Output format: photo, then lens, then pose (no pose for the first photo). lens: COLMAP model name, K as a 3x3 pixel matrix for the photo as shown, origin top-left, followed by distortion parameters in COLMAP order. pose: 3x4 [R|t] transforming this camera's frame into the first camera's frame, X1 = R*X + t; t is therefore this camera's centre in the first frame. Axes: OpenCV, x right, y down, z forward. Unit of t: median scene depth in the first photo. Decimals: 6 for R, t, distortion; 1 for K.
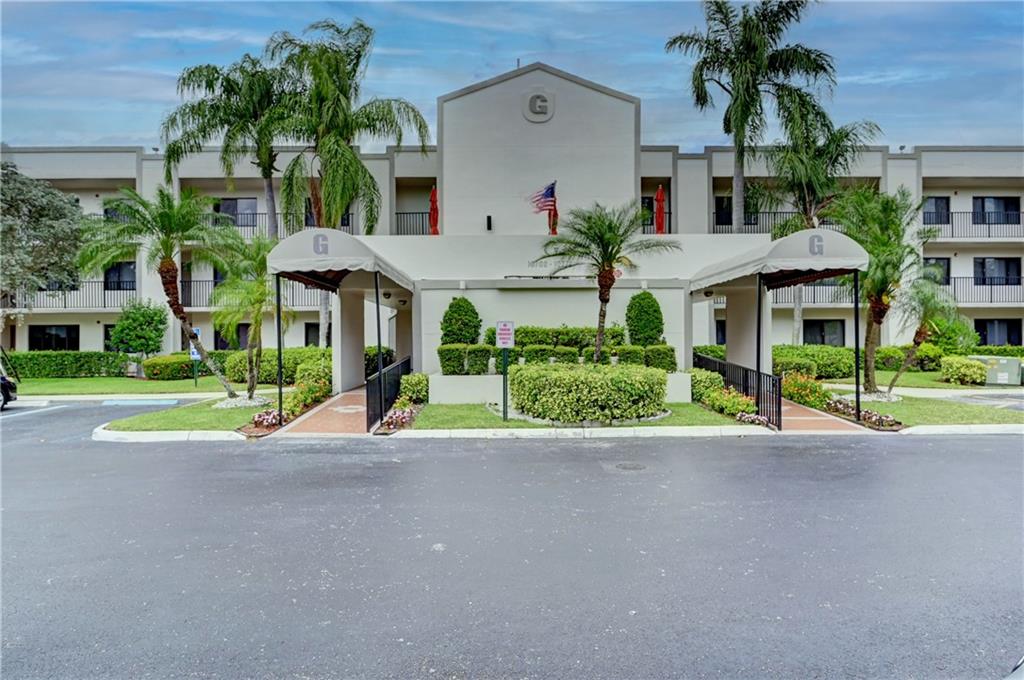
lens RADIAL K [[510.9, 0, 509.5], [0, 510.9, 344.6], [0, 0, 1]] dist [-0.002206, -0.000258]
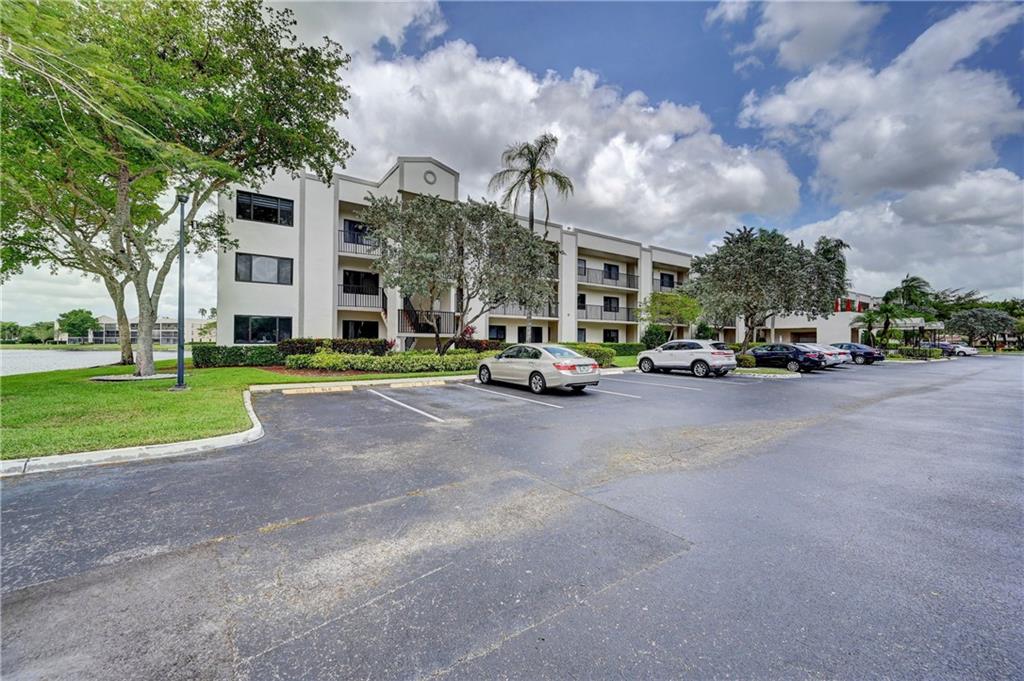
lens RADIAL K [[403.1, 0, 513.0], [0, 403.1, 340.7], [0, 0, 1]] dist [0.001339, 0.000430]
pose [[0.822428, 0.011950, 0.568744, -0.420563], [-0.010316, 0.999928, -0.006092, 0.003666], [-0.568776, -0.000857, 0.822492, -0.007569]]
